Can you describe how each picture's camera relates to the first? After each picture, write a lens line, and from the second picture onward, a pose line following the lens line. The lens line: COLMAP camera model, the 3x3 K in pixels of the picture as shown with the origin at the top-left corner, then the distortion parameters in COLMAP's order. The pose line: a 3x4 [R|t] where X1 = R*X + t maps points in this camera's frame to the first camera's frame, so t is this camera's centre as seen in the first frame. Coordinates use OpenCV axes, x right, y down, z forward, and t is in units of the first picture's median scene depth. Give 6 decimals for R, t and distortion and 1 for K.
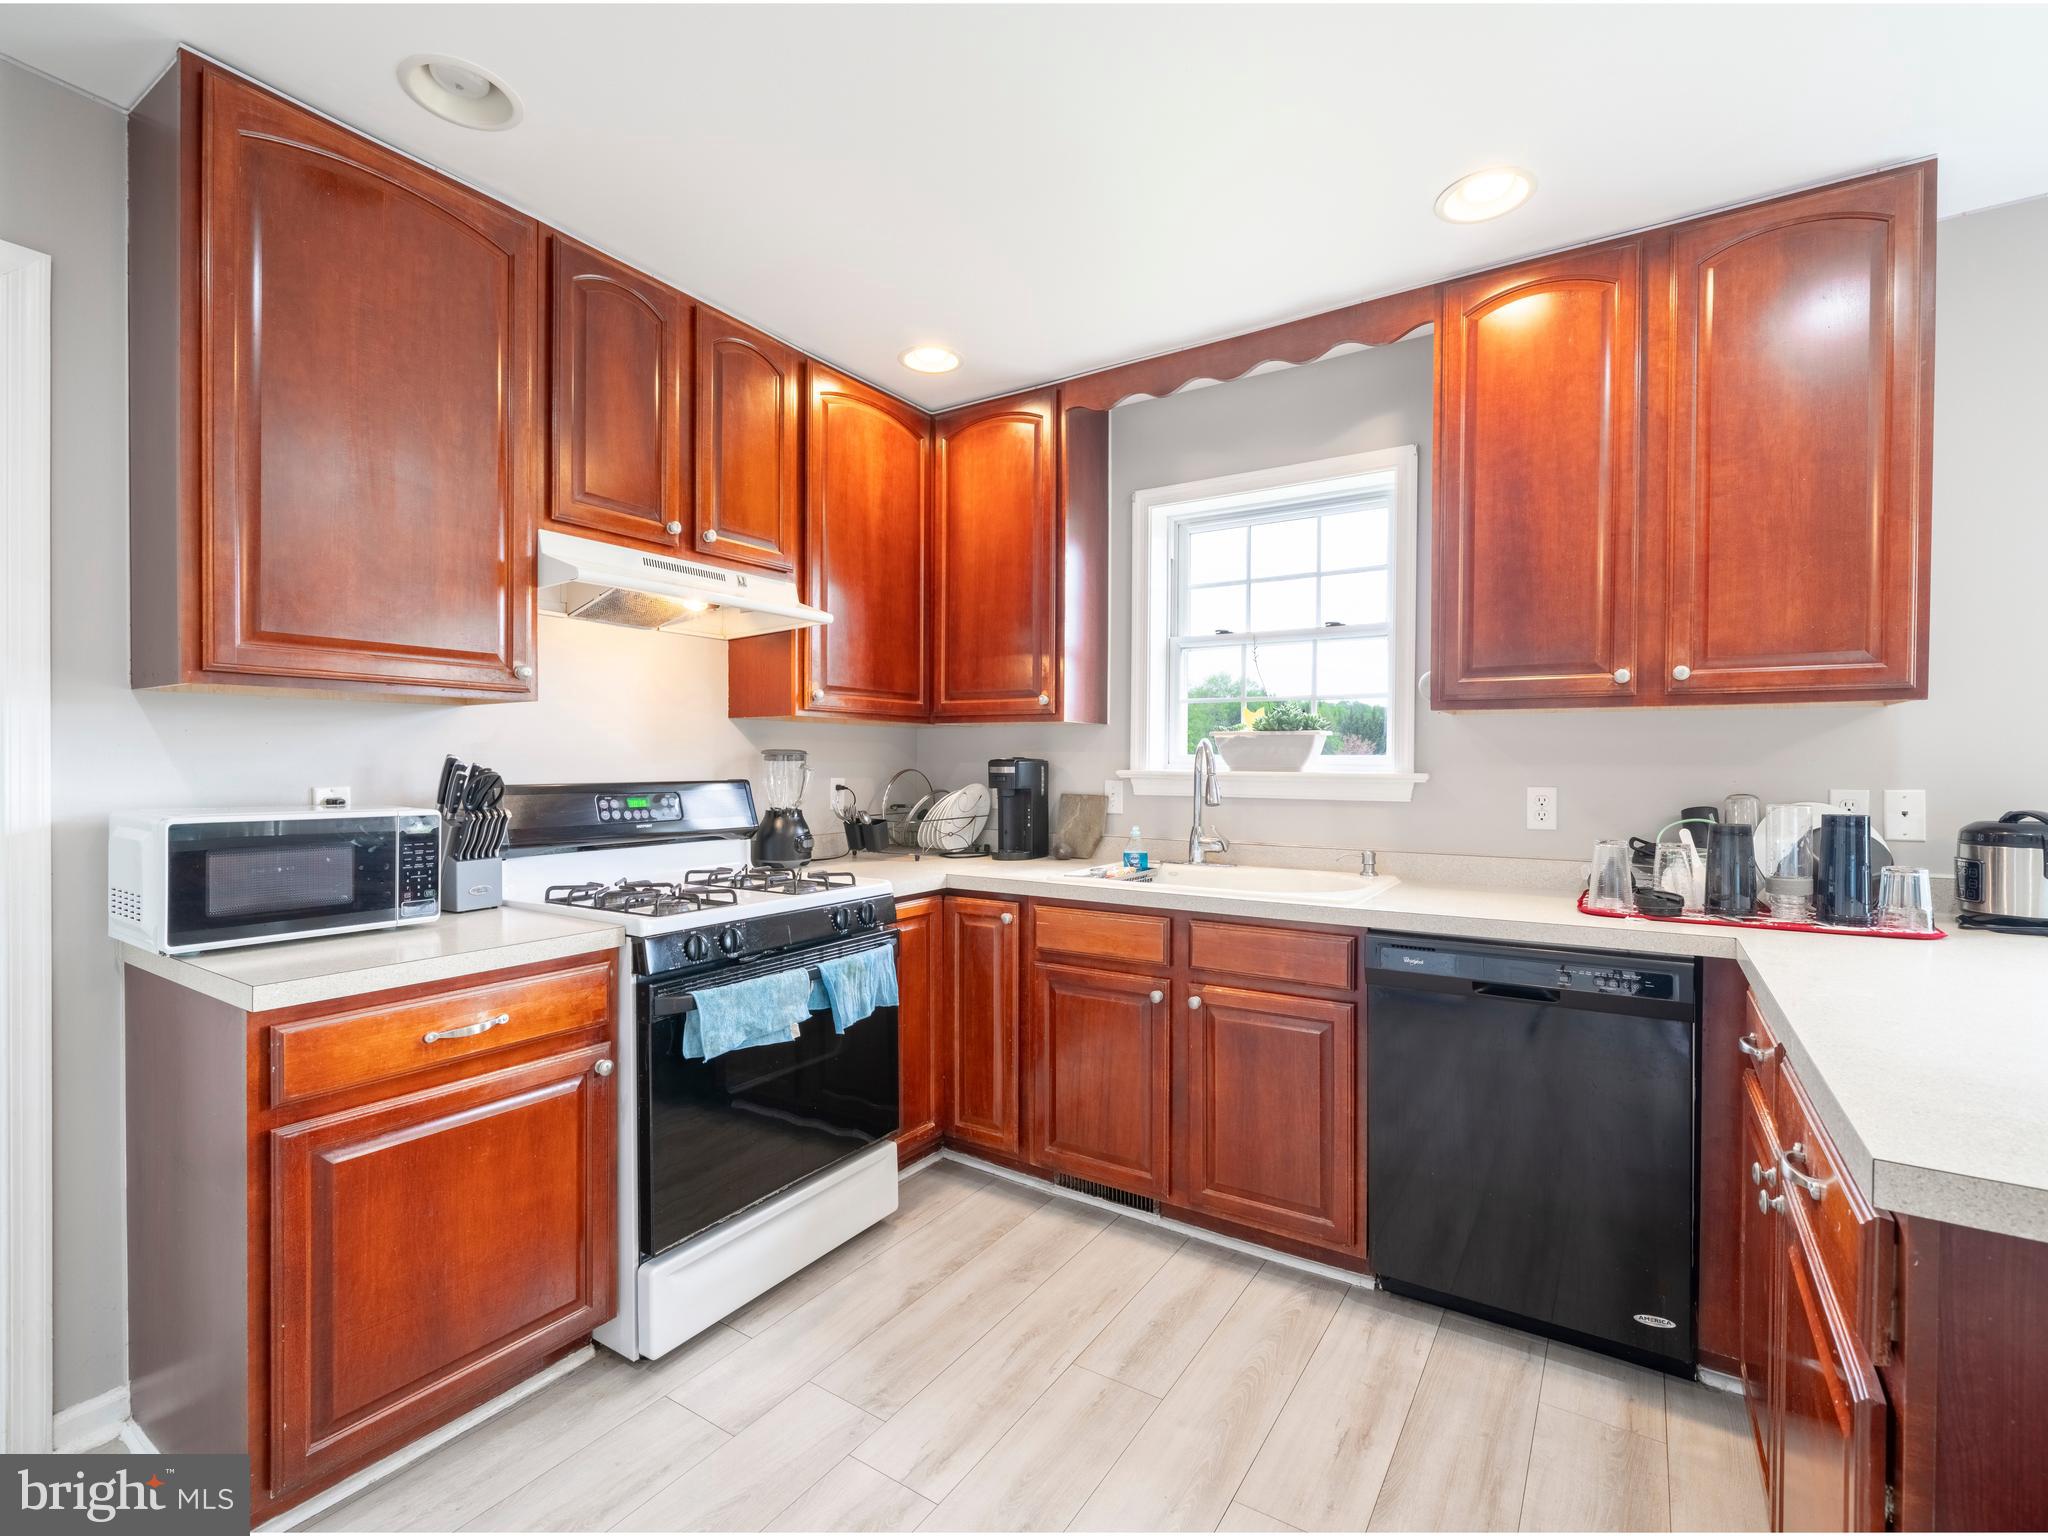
lens RADIAL K [[946.3, 0, 1018.6], [0, 946.3, 772.2], [0, 0, 1]] dist [0.001457, -0.000021]
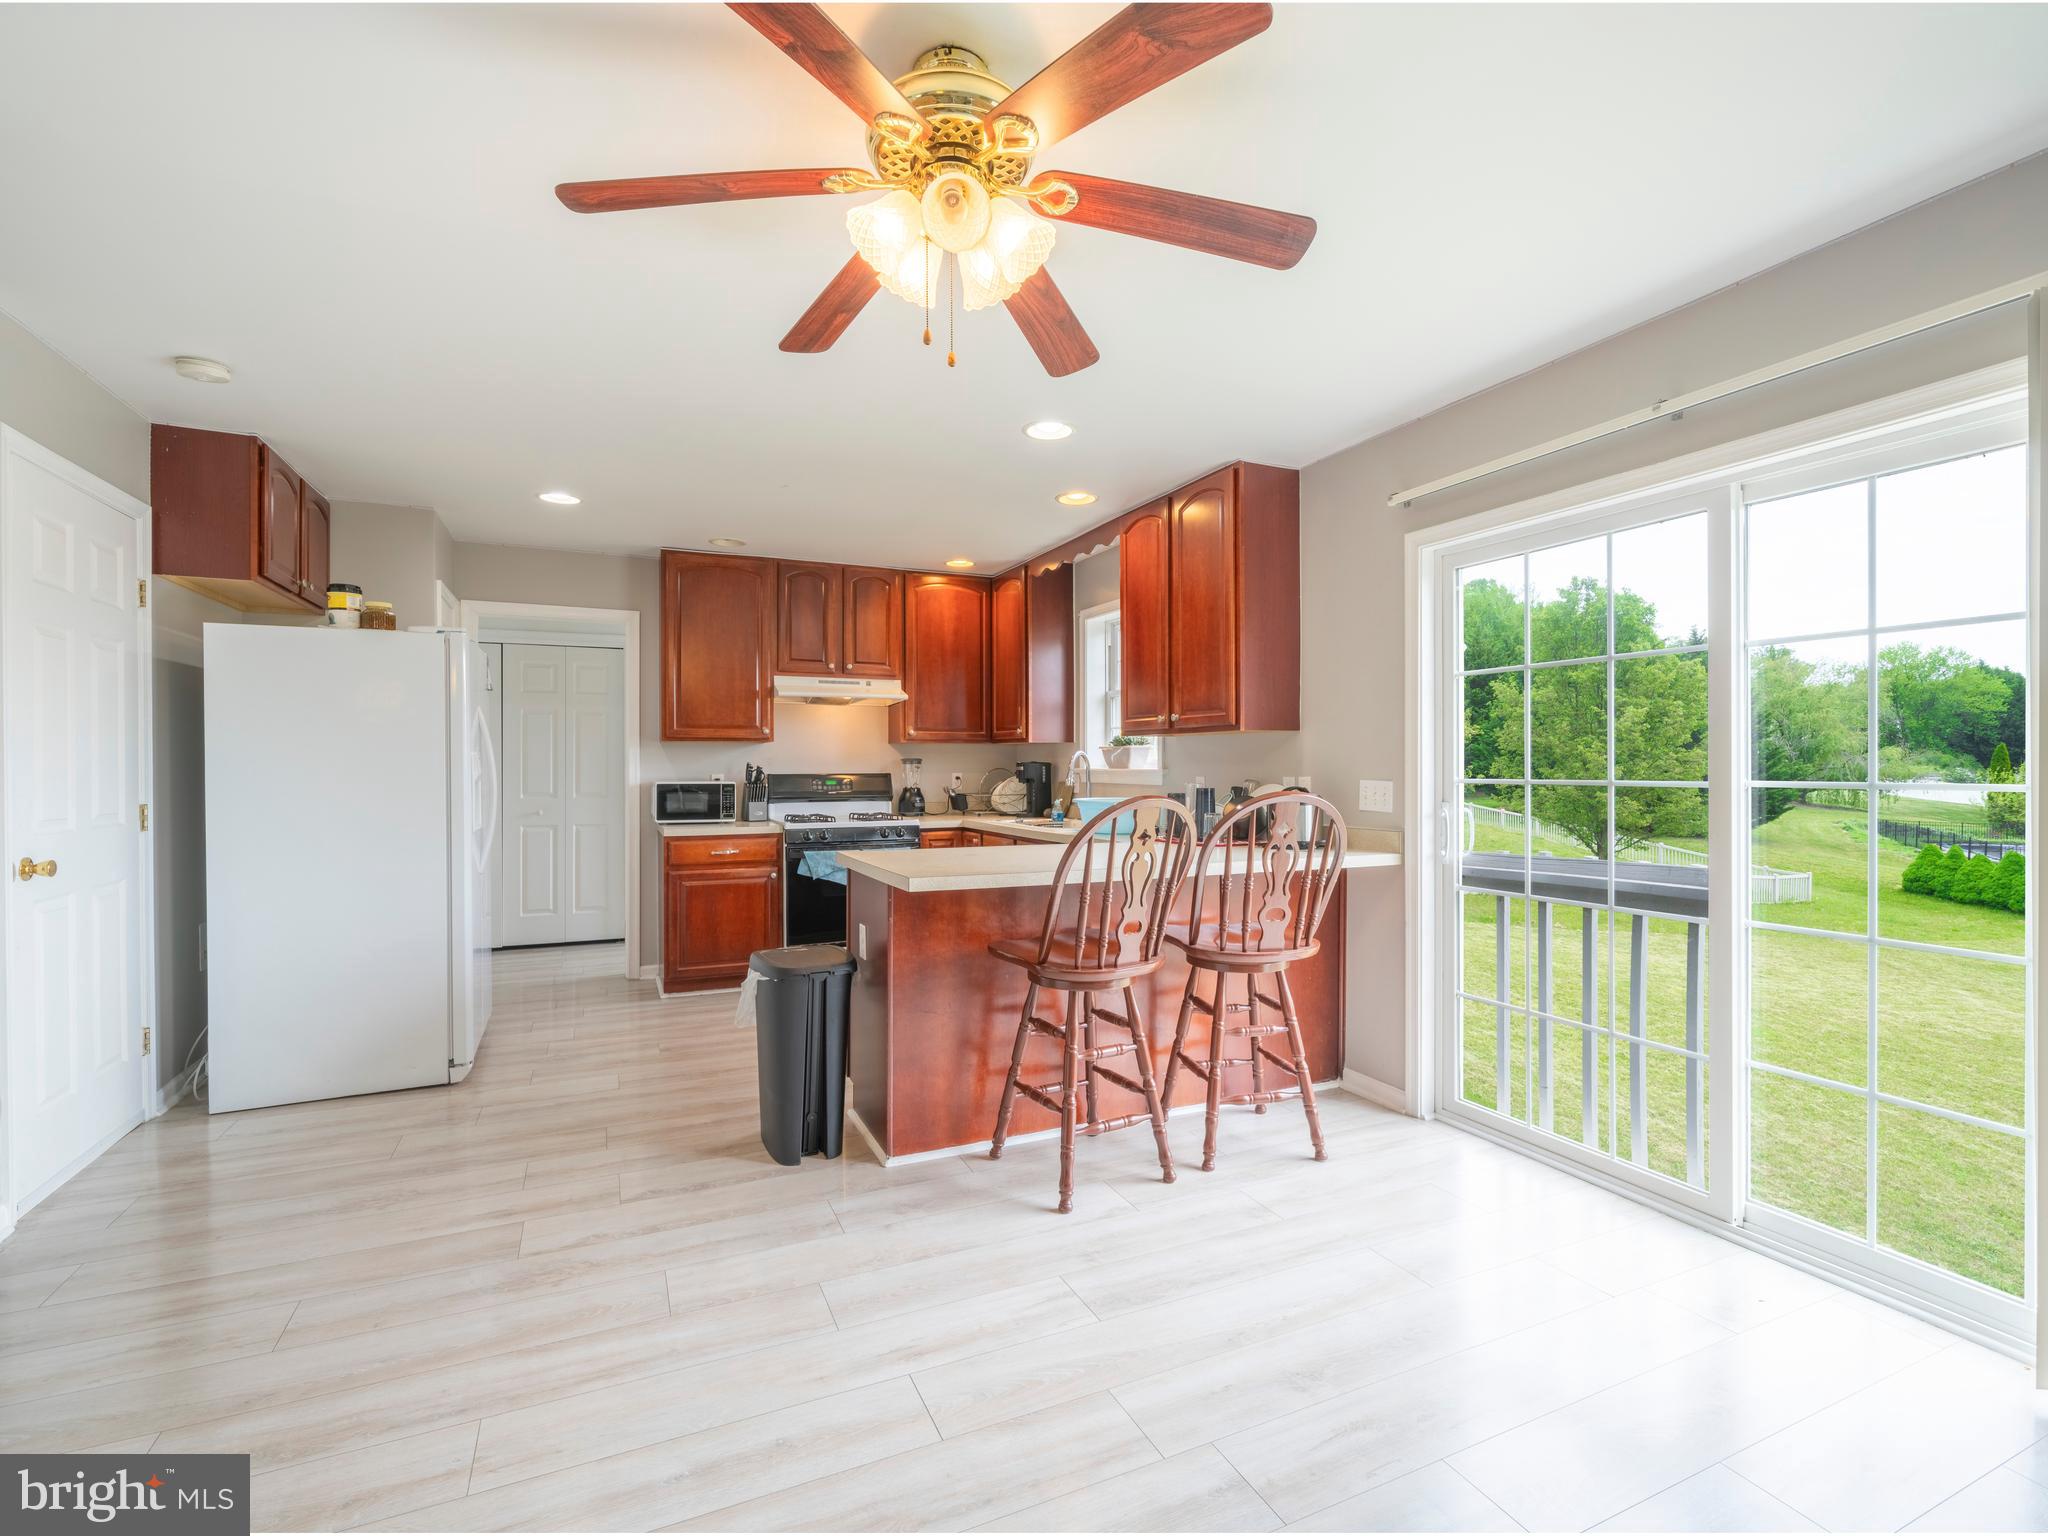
lens RADIAL K [[946.3, 0, 1018.6], [0, 946.3, 772.2], [0, 0, 1]] dist [0.001457, -0.000021]
pose [[0.842819, -0.001011, -0.538197, 1.259990], [-0.000330, 0.999997, -0.002395, 0.012950], [0.538198, 0.002196, 0.842816, -0.719037]]
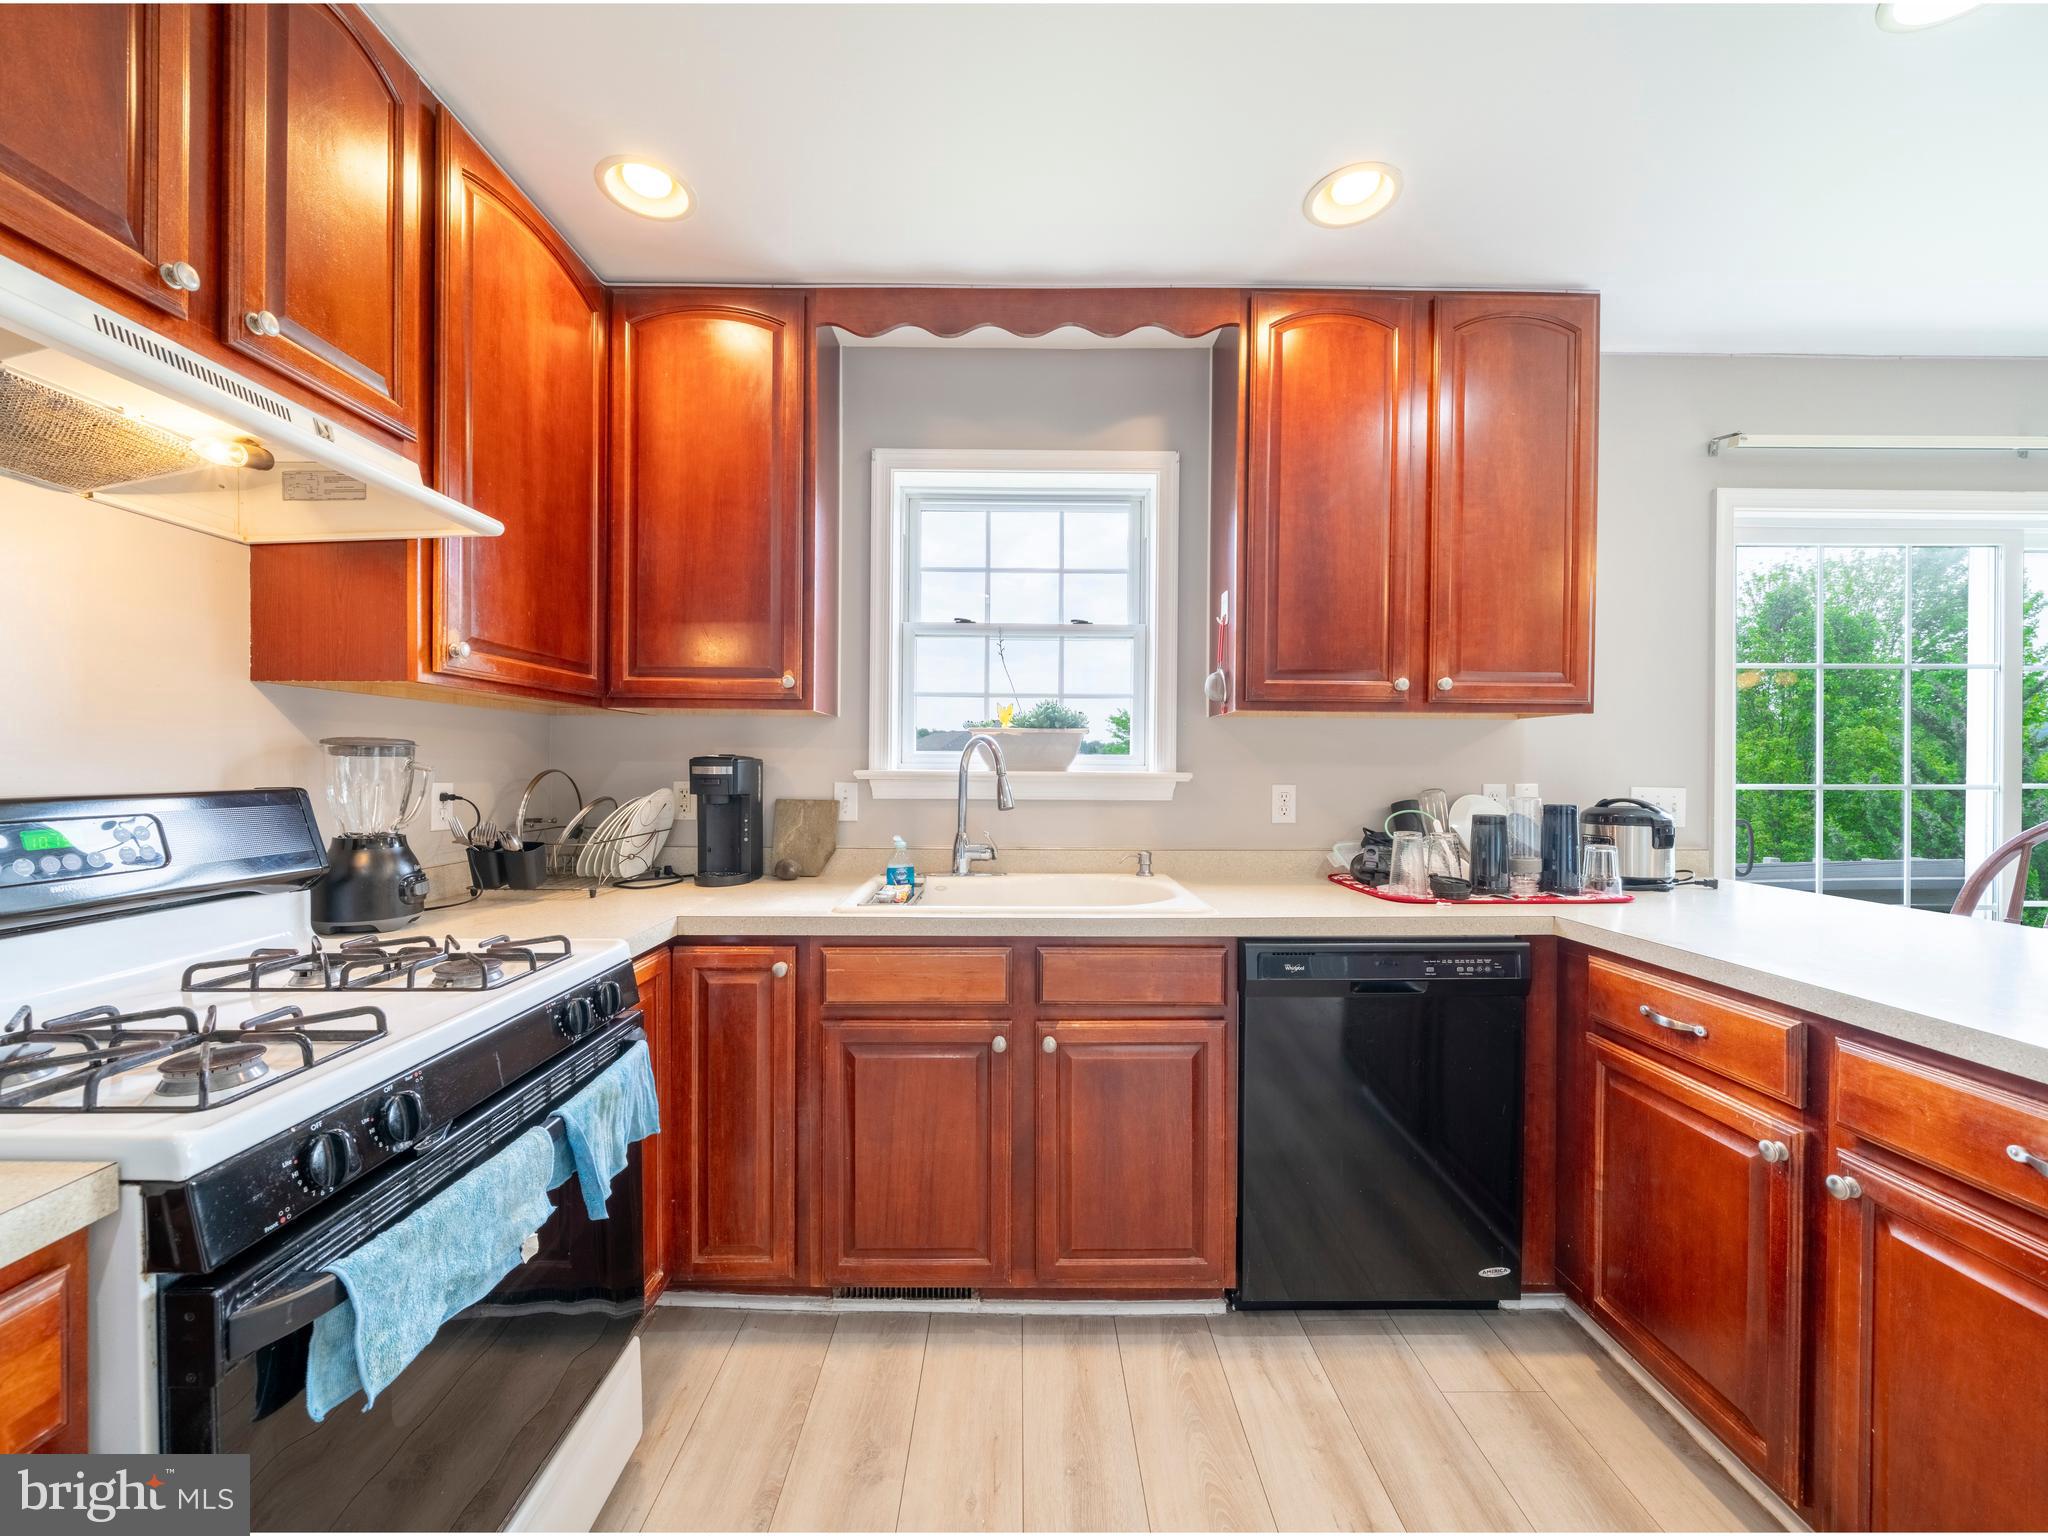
lens RADIAL K [[809.4, 0, 1024.5], [0, 809.4, 772.4], [0, 0, 1]] dist [-0.001915, -0.000255]
pose [[0.831875, -0.003611, 0.554951, -0.224182], [0.003771, 0.999993, 0.000854, -0.000402], [-0.554950, 0.001382, 0.831883, 0.395094]]
